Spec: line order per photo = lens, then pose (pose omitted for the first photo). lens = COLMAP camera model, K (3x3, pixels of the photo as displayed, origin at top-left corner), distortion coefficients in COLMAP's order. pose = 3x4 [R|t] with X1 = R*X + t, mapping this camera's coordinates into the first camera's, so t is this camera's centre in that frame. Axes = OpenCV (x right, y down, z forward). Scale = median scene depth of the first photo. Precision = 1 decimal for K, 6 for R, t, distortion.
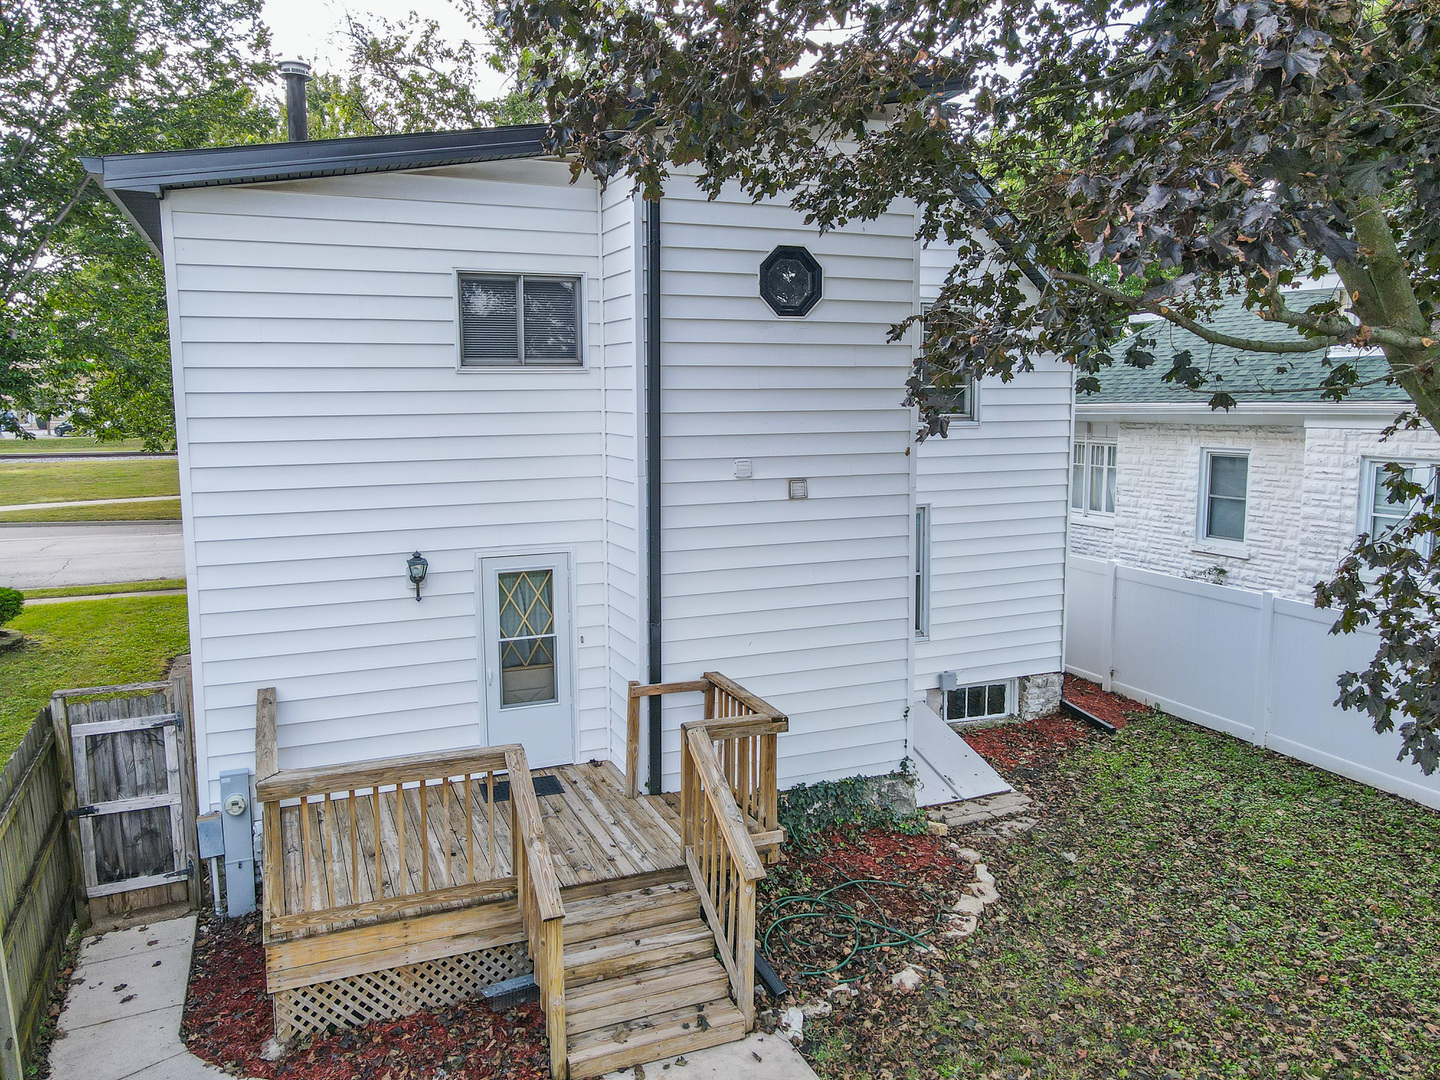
lens RADIAL K [[1035.0, 0, 717.1], [0, 1035.0, 533.6], [0, 0, 1]] dist [0.013441, -0.002713]
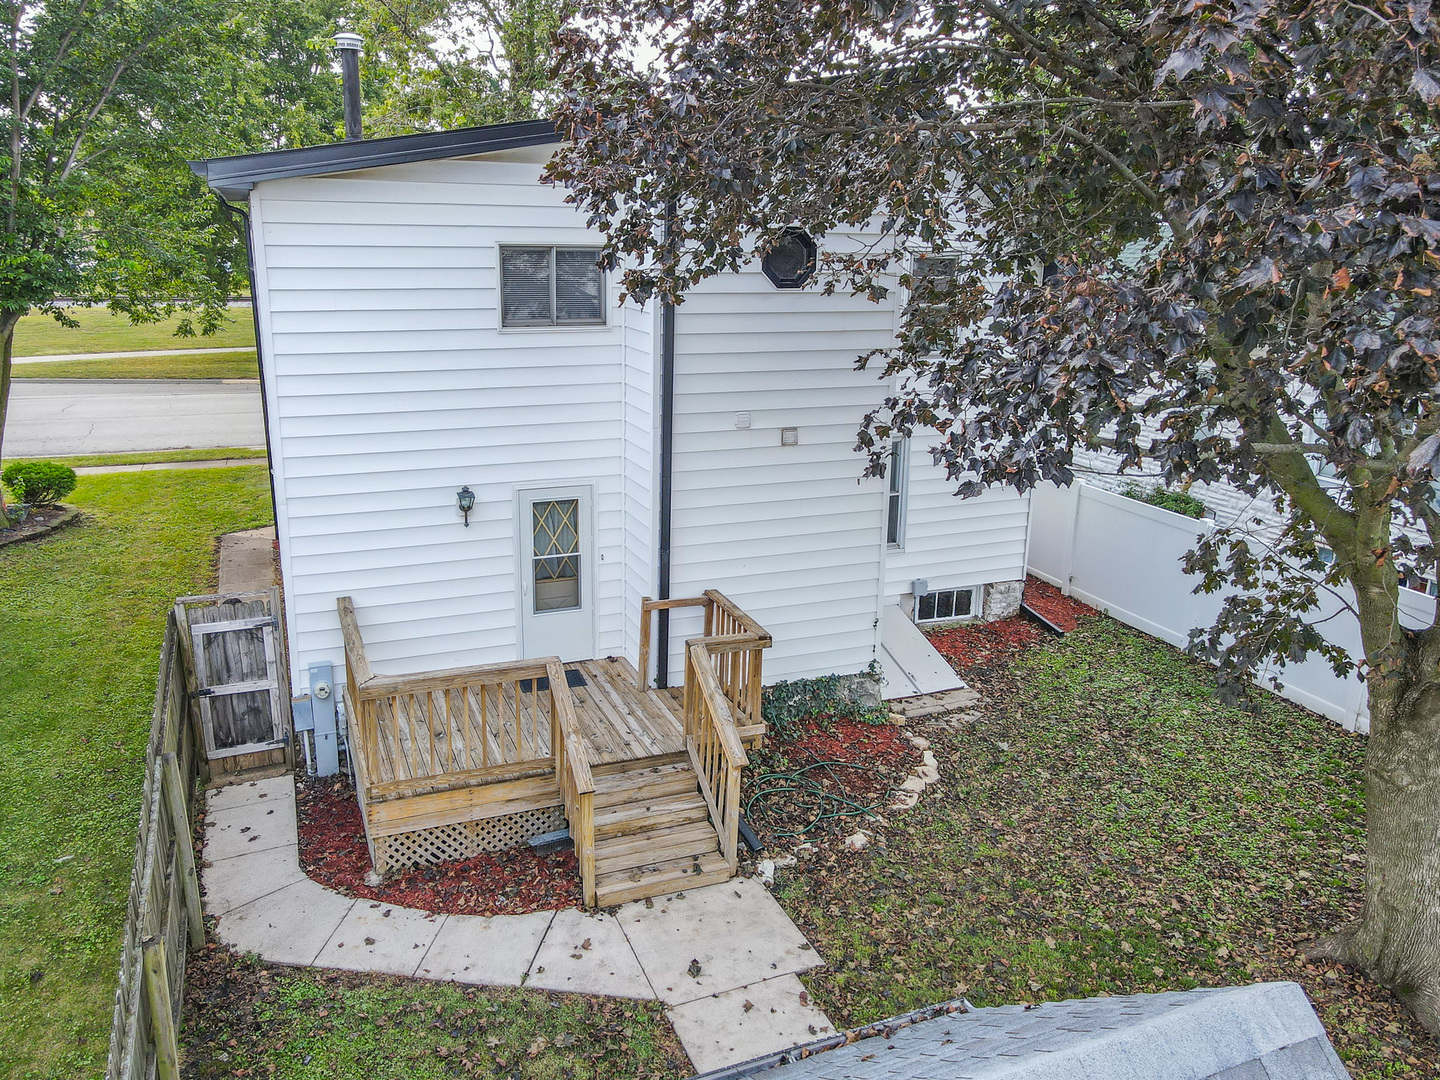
lens RADIAL K [[1089.2, 0, 717.0], [0, 1089.2, 521.5], [0, 0, 1]] dist [-0.020039, 0.075017]
pose [[0.999653, 0.026292, -0.001539, 0.001175], [-0.025839, 0.990374, 0.135981, -0.124581], [0.005099, -0.135894, 0.990710, -0.249113]]
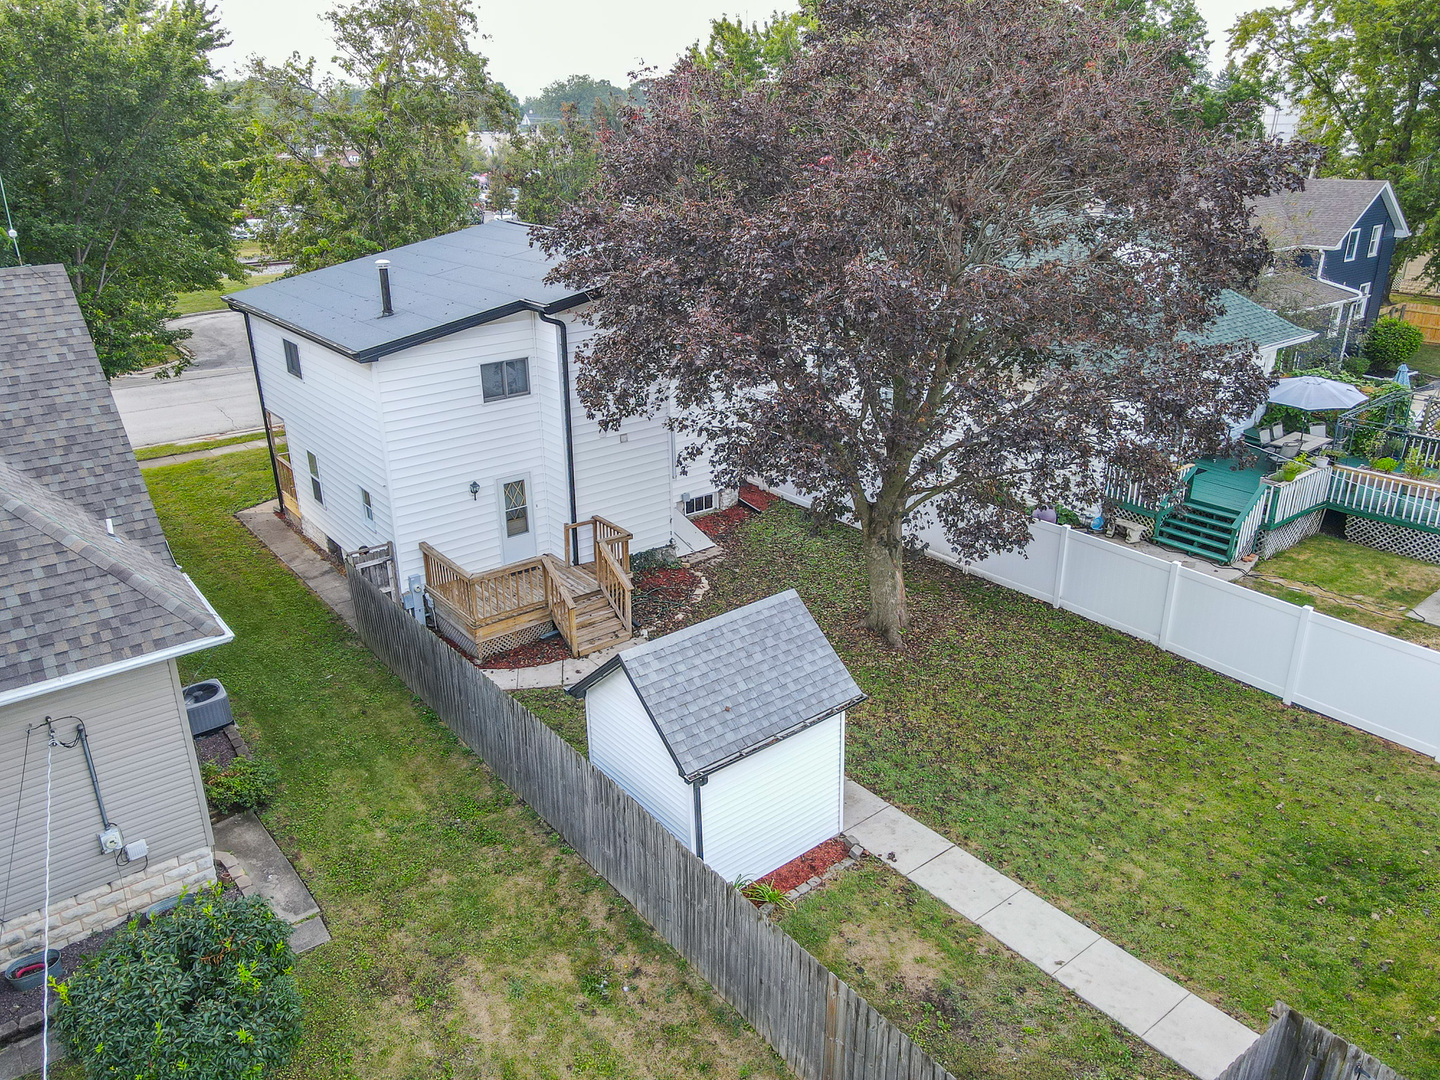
lens RADIAL K [[1089.2, 0, 717.0], [0, 1089.2, 521.5], [0, 0, 1]] dist [-0.020039, 0.075017]
pose [[0.964575, -0.101707, 0.243416, -0.389188], [0.040440, 0.968795, 0.244543, -0.518298], [-0.260692, -0.226036, 0.938588, -1.654137]]
